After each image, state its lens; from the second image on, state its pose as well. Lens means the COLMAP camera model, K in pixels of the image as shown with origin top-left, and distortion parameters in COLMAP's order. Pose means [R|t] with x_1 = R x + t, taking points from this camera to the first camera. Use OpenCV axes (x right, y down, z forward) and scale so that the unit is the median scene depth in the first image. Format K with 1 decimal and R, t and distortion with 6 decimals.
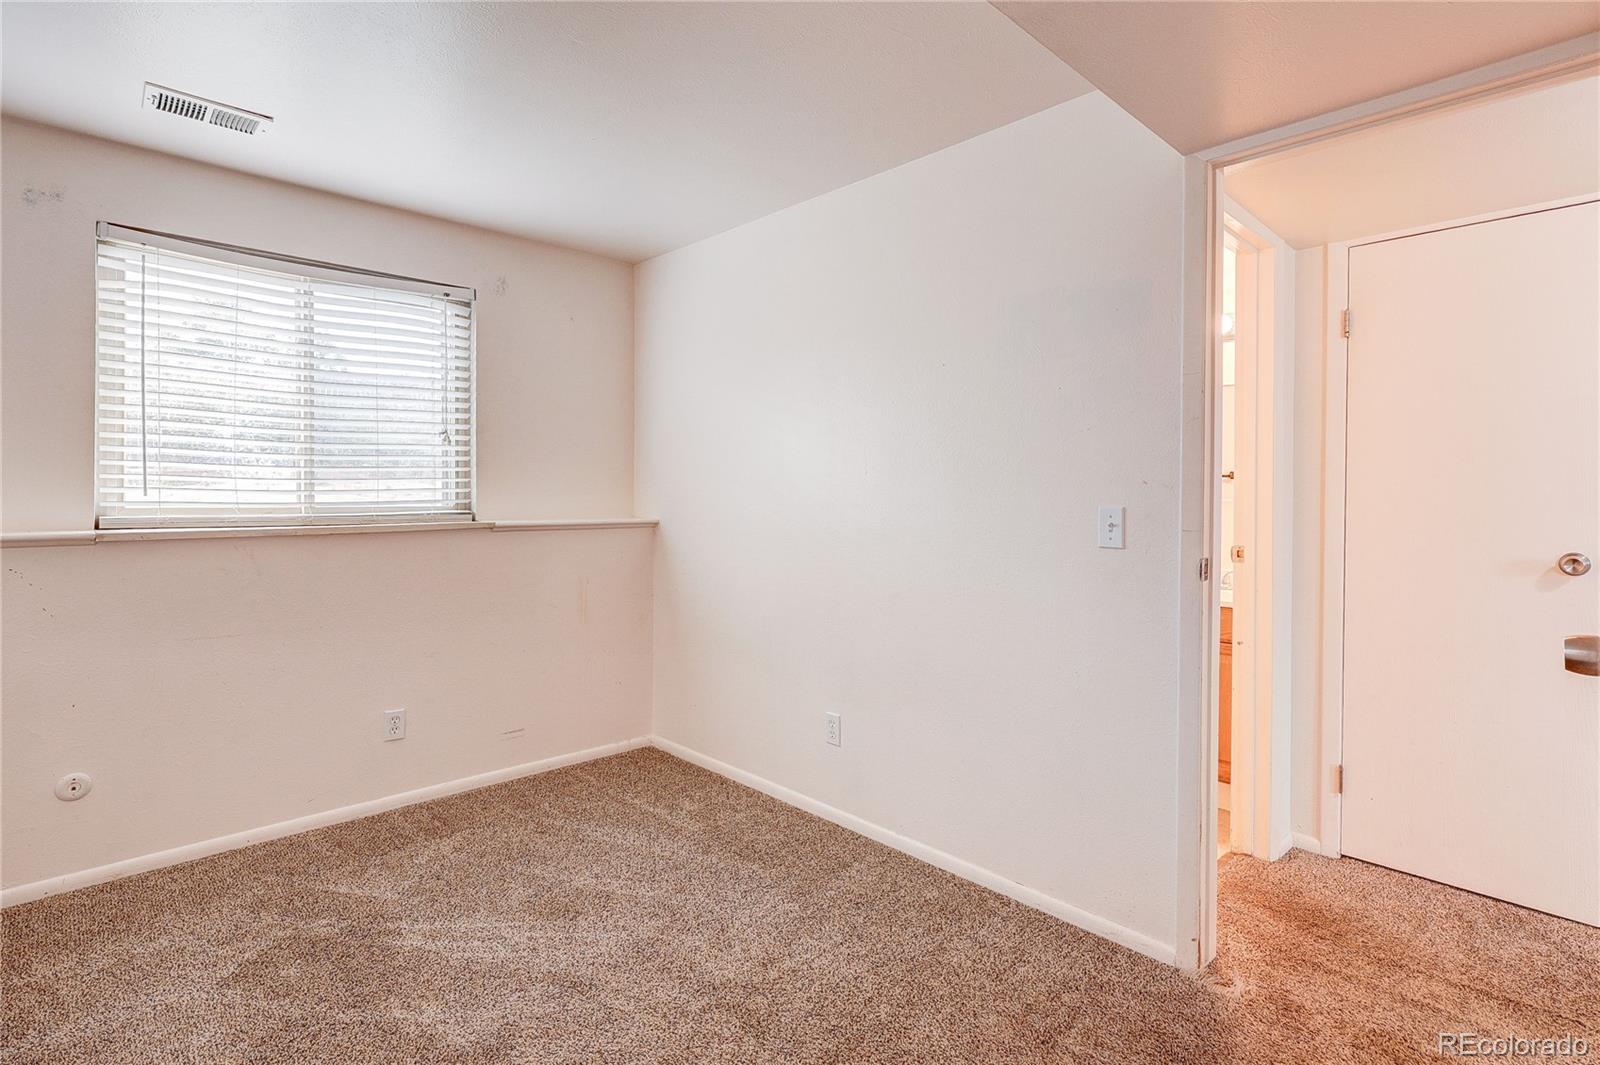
lens RADIAL K [[781.6, 0, 803.5], [0, 781.6, 509.2], [0, 0, 1]] dist [-0.000286, -0.000073]
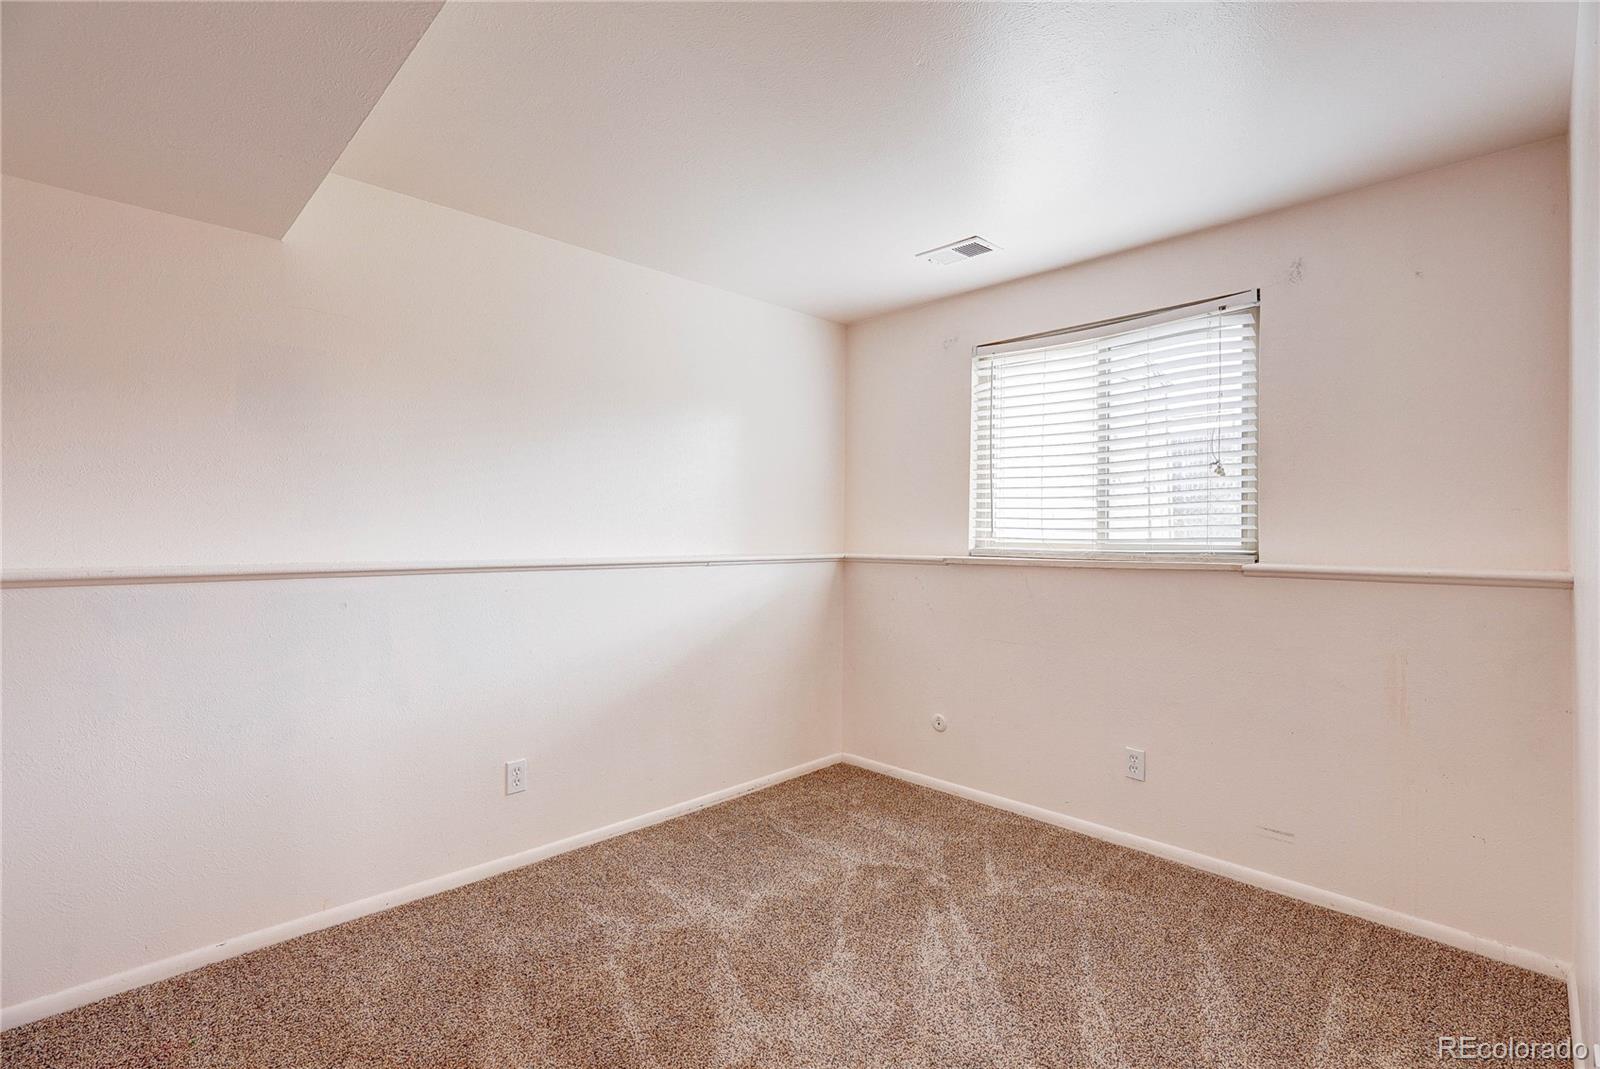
lens RADIAL K [[748.1, 0, 800.0], [0, 748.1, 534.5], [0, 0, 1]] dist [-0.000285, -0.000130]
pose [[0.012955, -0.001716, -0.999915, 0.438069], [-0.024668, 0.999694, -0.002036, -0.002838], [0.999612, 0.024692, 0.012909, 0.577286]]
